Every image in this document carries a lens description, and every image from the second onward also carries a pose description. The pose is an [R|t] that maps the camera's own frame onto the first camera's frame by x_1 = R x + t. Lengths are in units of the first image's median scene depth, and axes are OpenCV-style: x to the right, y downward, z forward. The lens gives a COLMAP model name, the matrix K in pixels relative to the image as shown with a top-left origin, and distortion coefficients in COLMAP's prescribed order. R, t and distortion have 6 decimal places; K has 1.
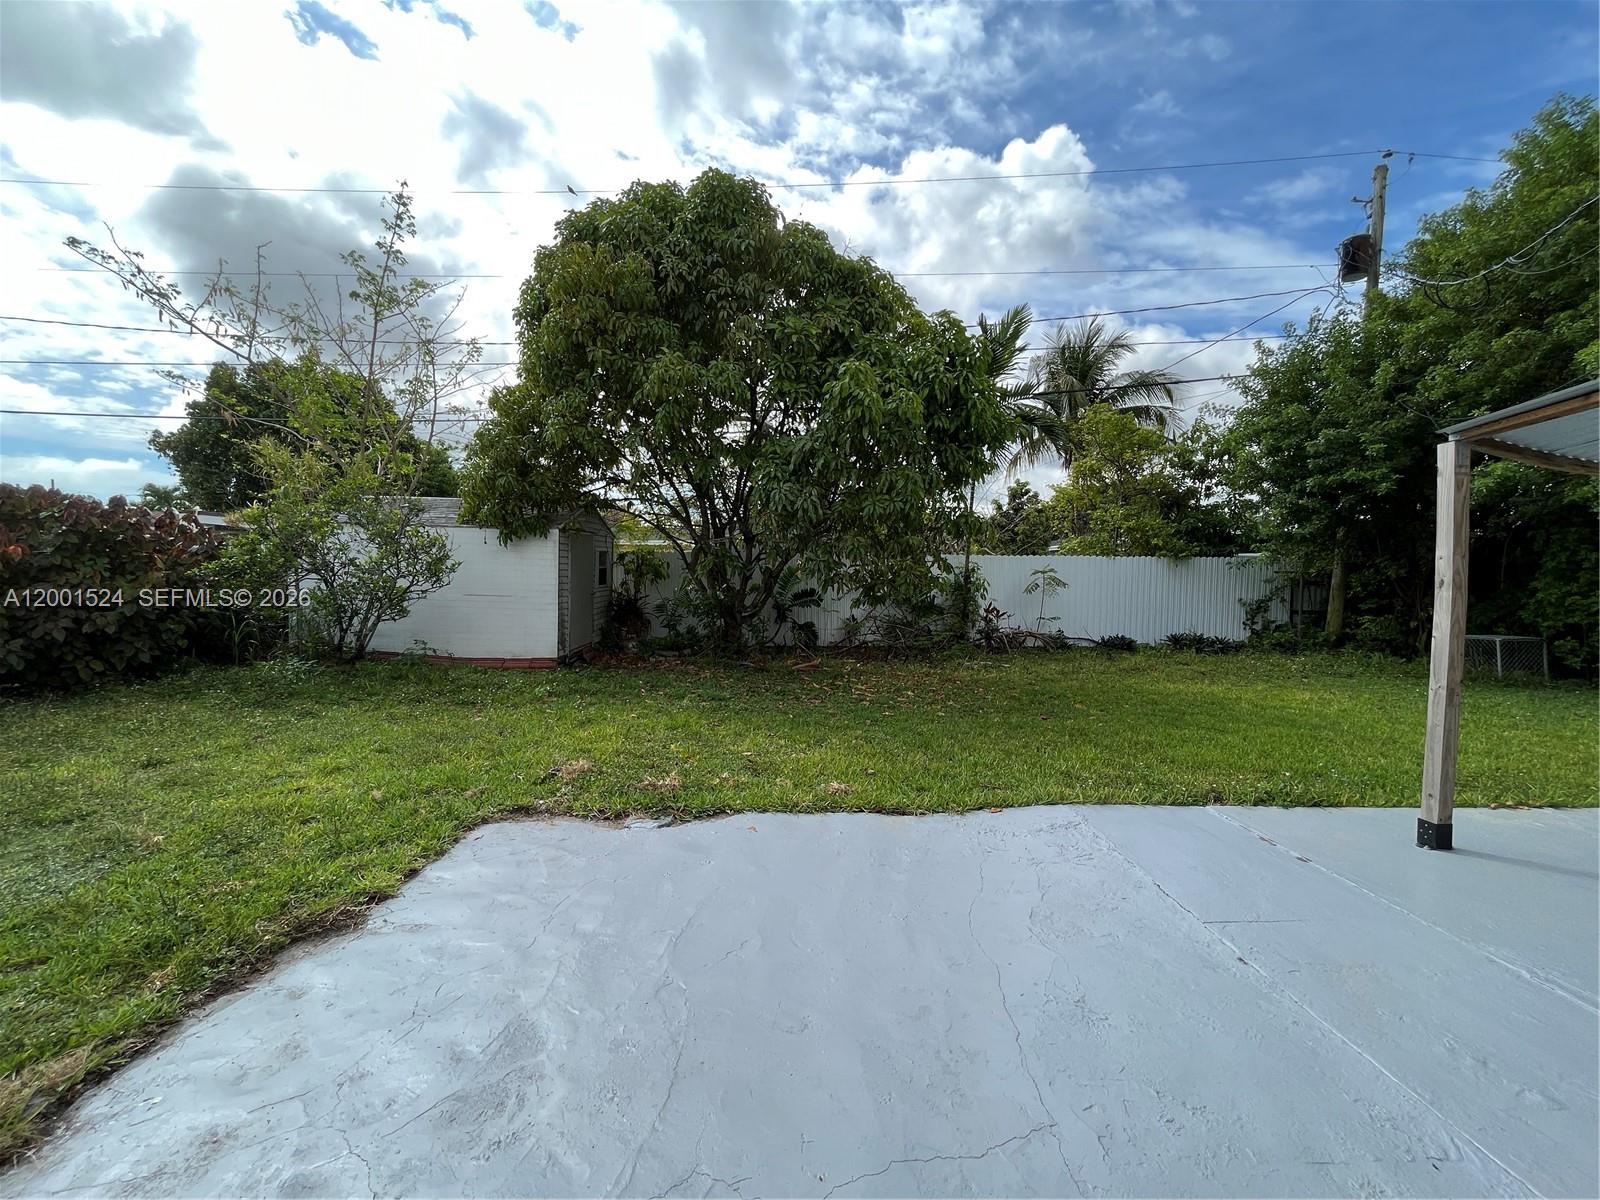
lens RADIAL K [[643.5, 0, 802.6], [0, 643.5, 604.5], [0, 0, 1]] dist [-0.009905, 0.000501]
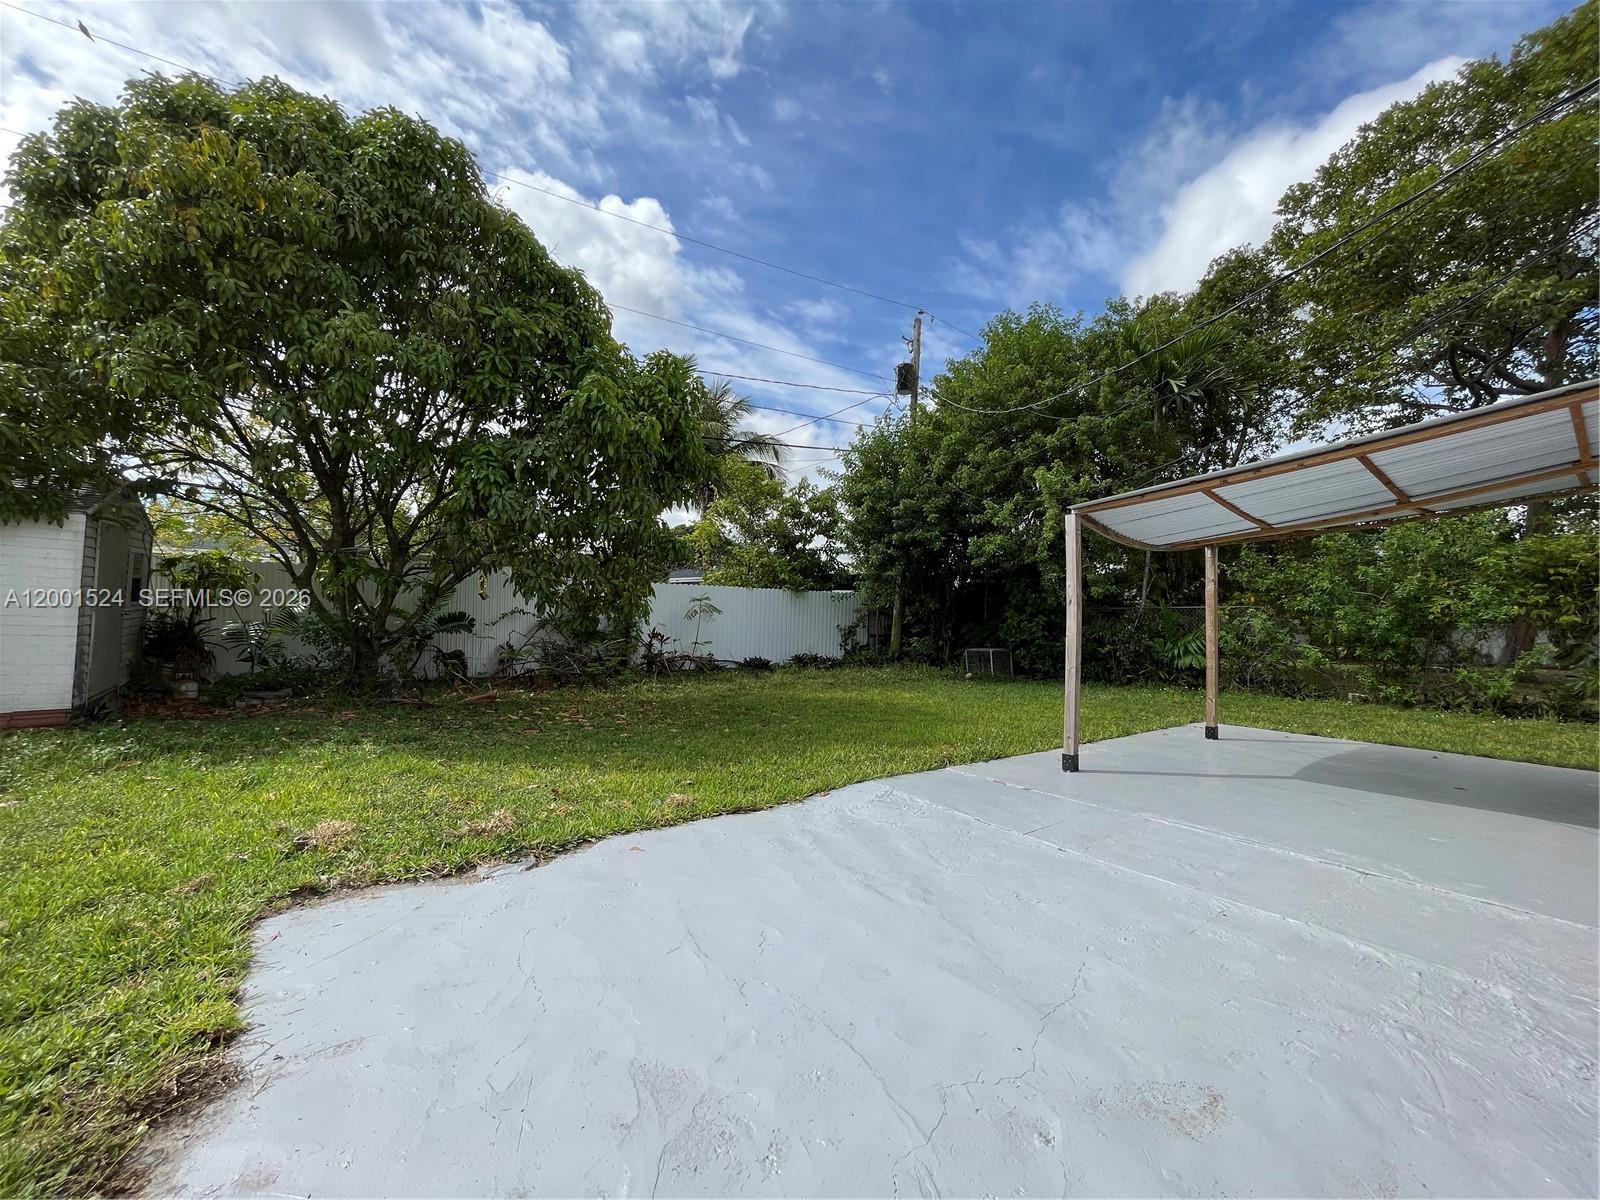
lens RADIAL K [[643.5, 0, 796.0], [0, 643.5, 607.8], [0, 0, 1]] dist [-0.009905, 0.000501]
pose [[0.812137, 0.018572, 0.583171, -0.136258], [0.007955, 0.999048, -0.042896, 0.011735], [-0.583413, 0.039477, 0.811216, 0.026372]]
